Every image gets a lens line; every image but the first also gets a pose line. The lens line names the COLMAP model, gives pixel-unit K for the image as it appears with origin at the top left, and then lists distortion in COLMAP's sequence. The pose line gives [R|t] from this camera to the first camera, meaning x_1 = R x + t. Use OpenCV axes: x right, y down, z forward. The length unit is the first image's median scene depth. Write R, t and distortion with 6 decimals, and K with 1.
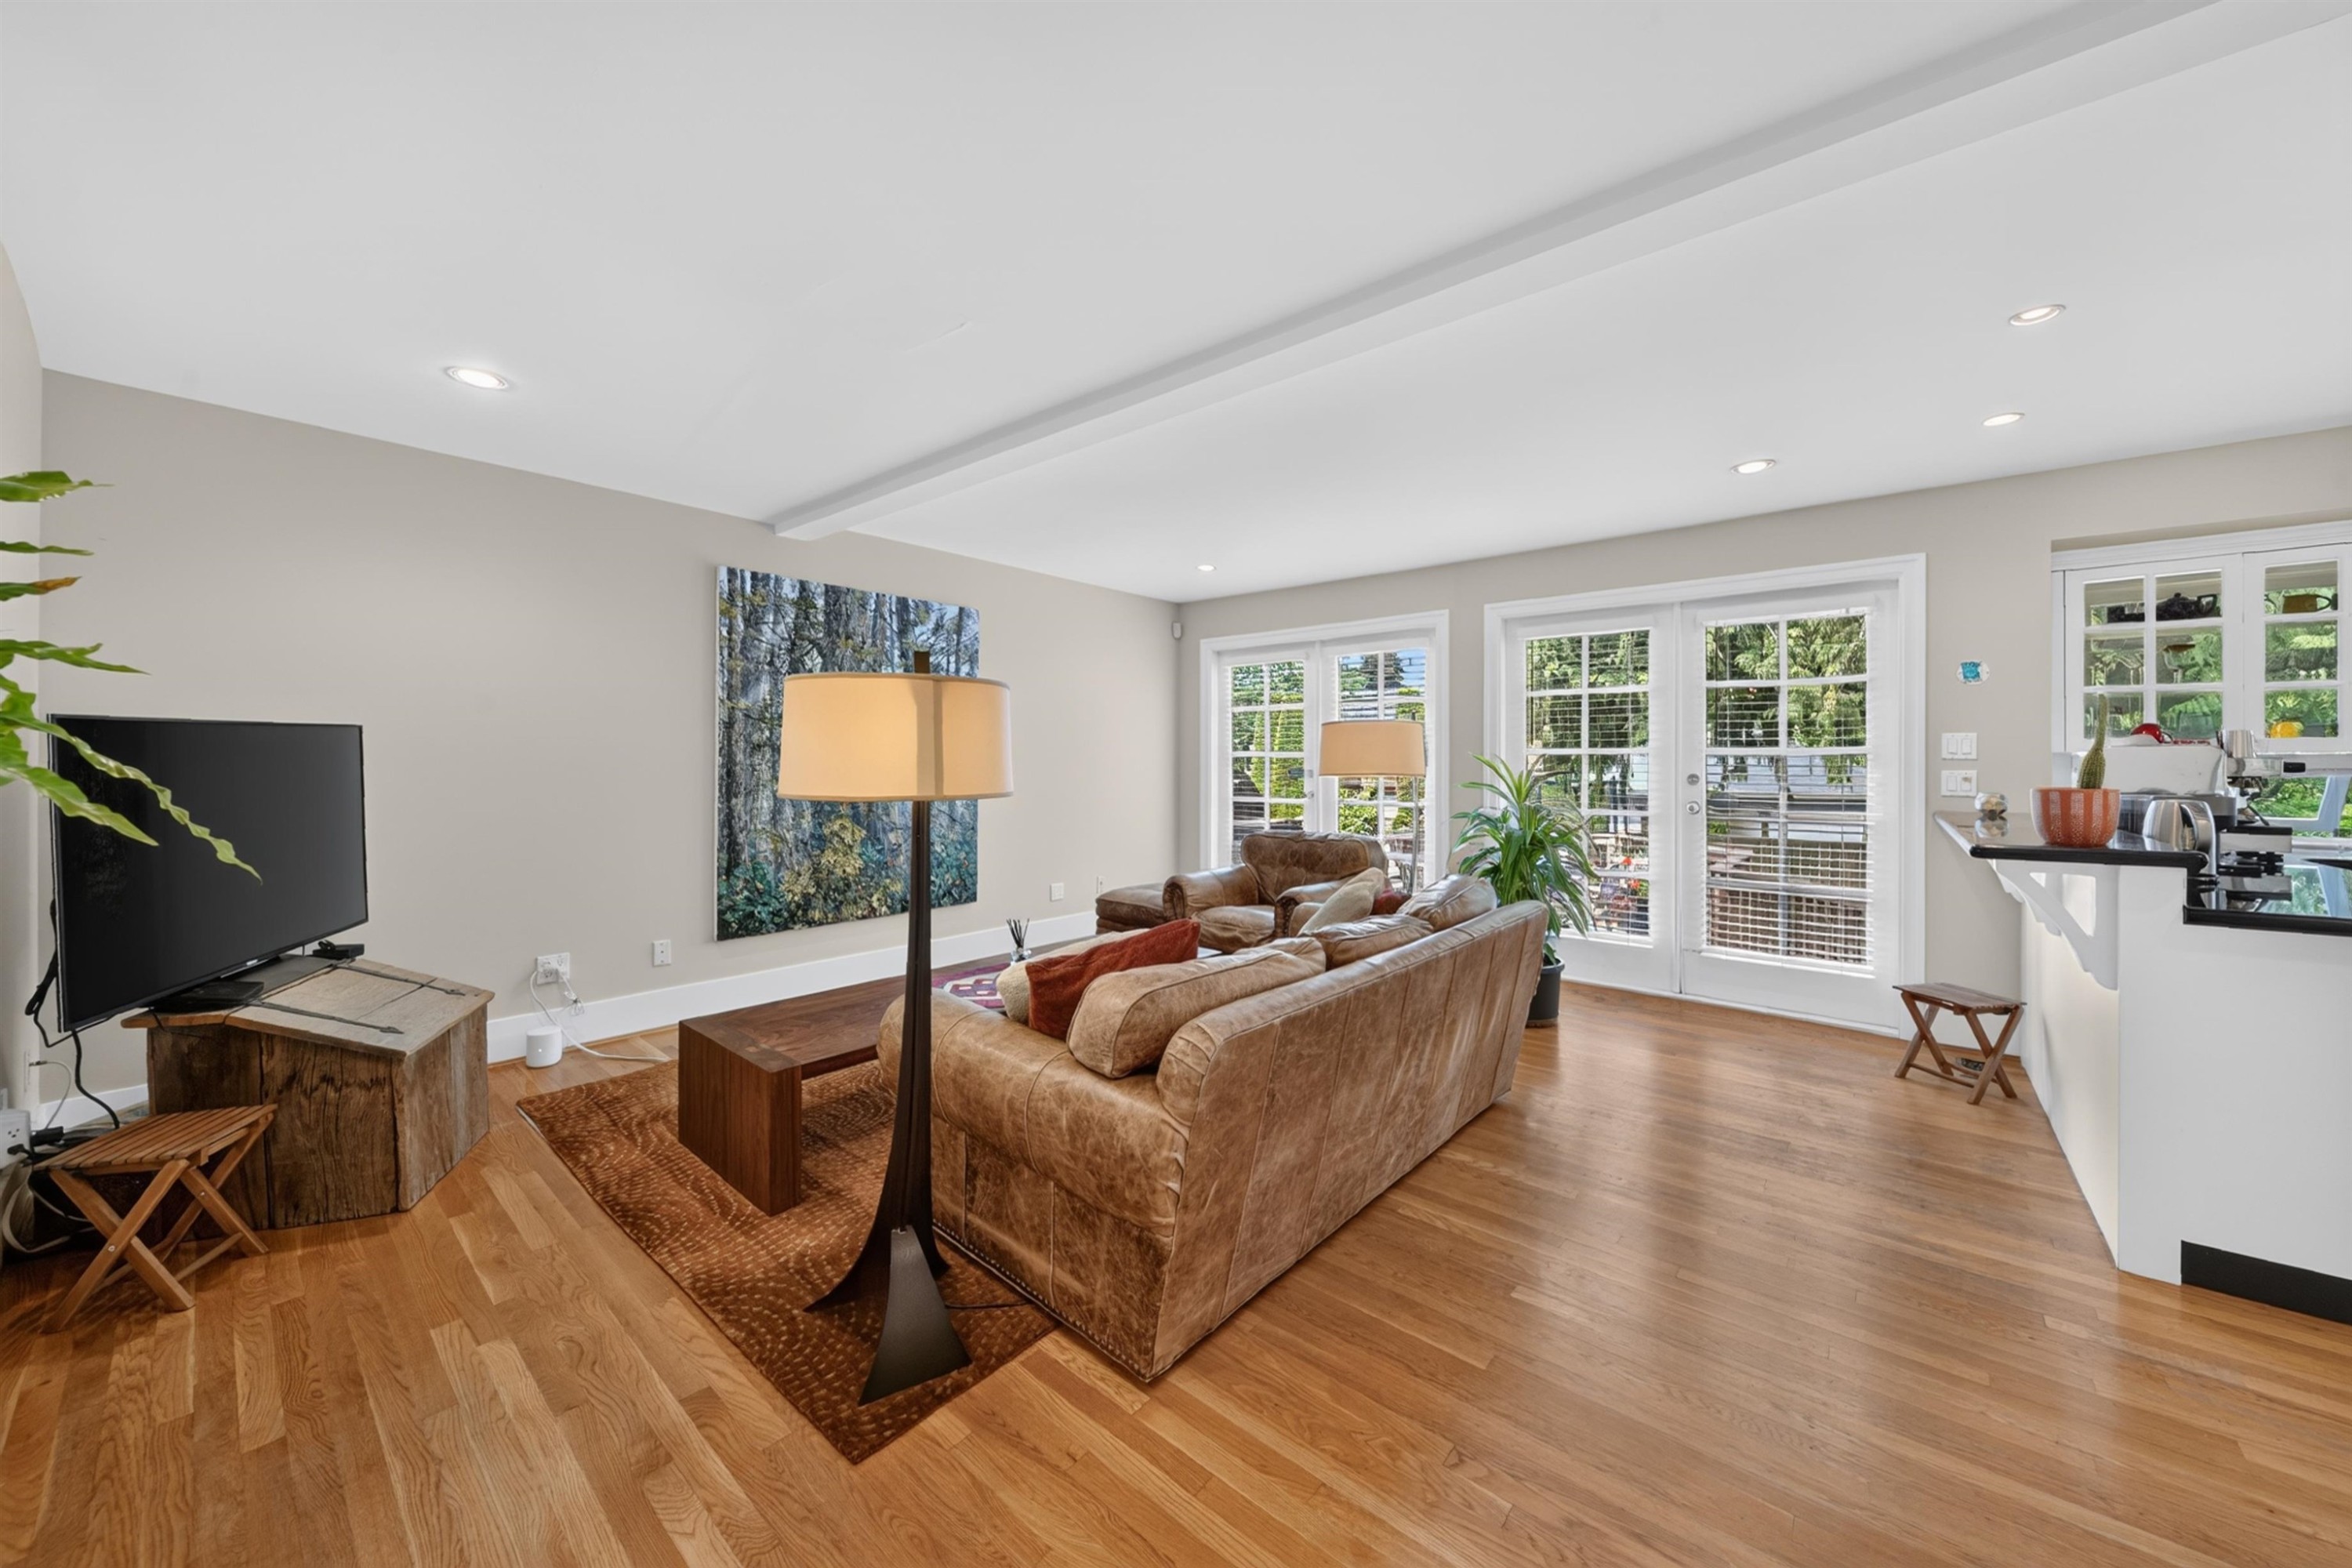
lens RADIAL K [[849.0, 0, 1183.2], [0, 849.0, 766.7], [0, 0, 1]] dist [0.002519, 0.000224]
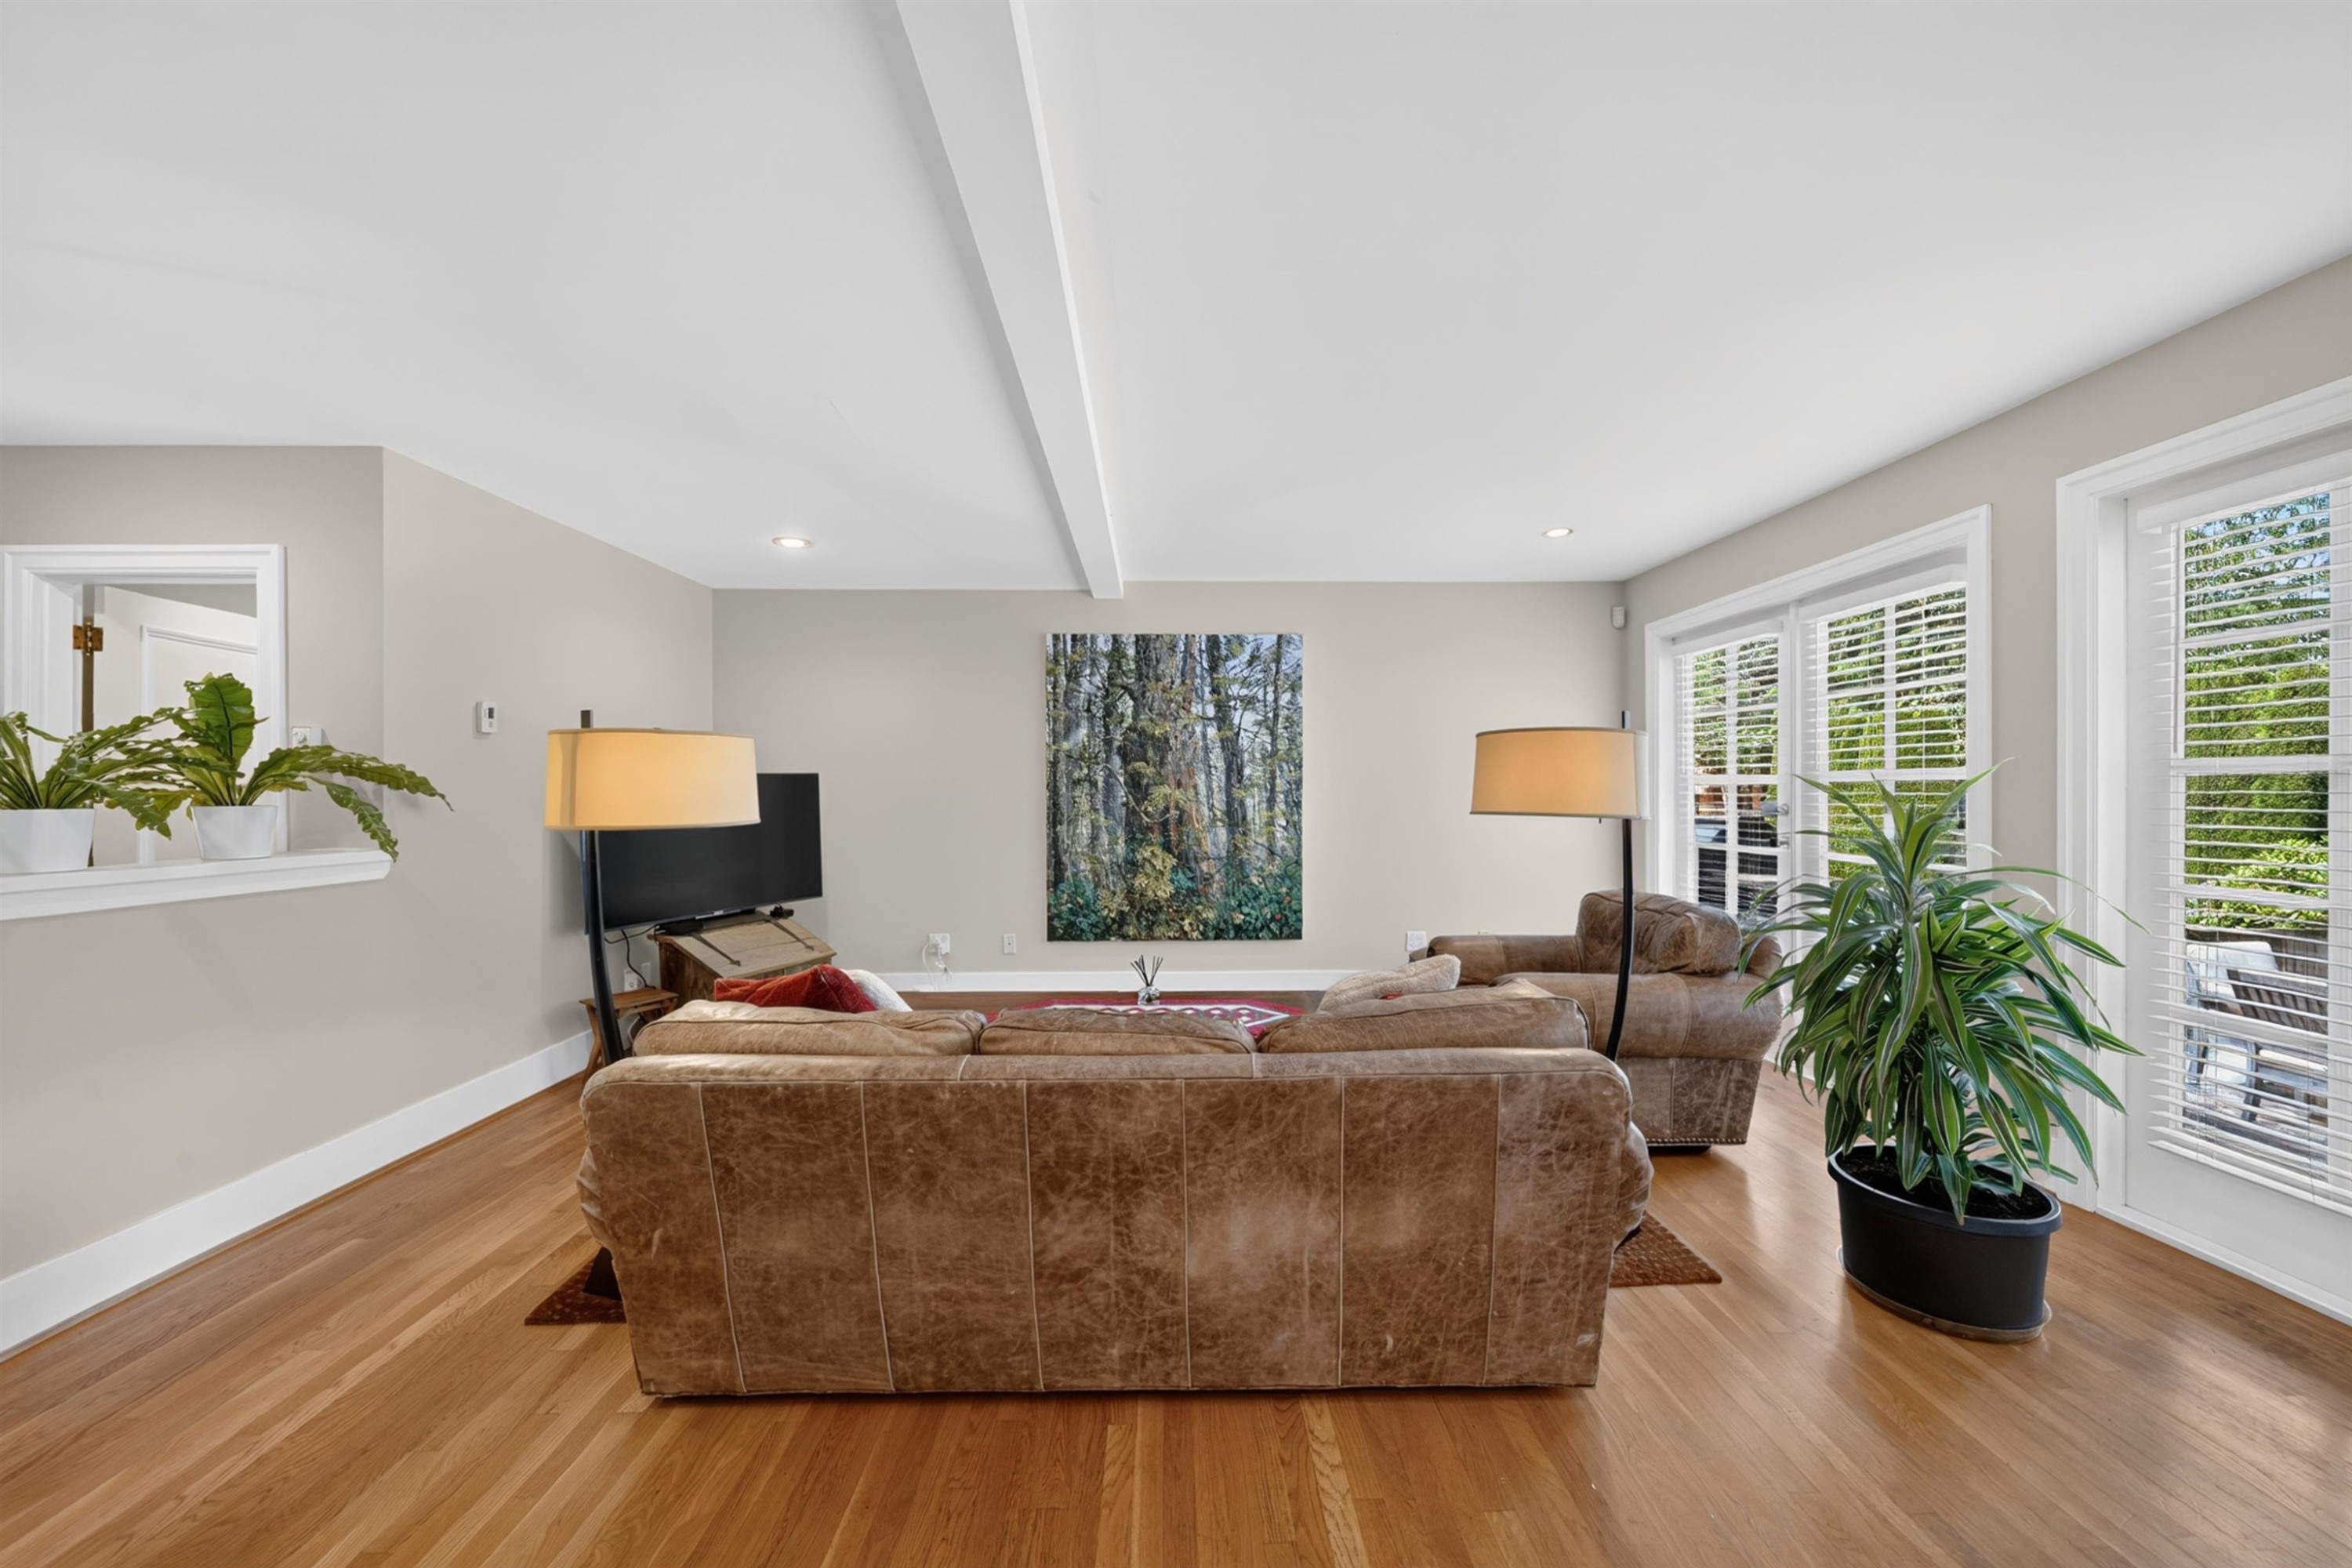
lens RADIAL K [[849.0, 0, 1184.4], [0, 849.0, 799.9], [0, 0, 1]] dist [0.002519, 0.000224]
pose [[0.653080, 0.003644, -0.757280, 0.466846], [0.001170, 0.999982, 0.005821, -0.004924], [0.757288, -0.004688, 0.653064, 0.325622]]
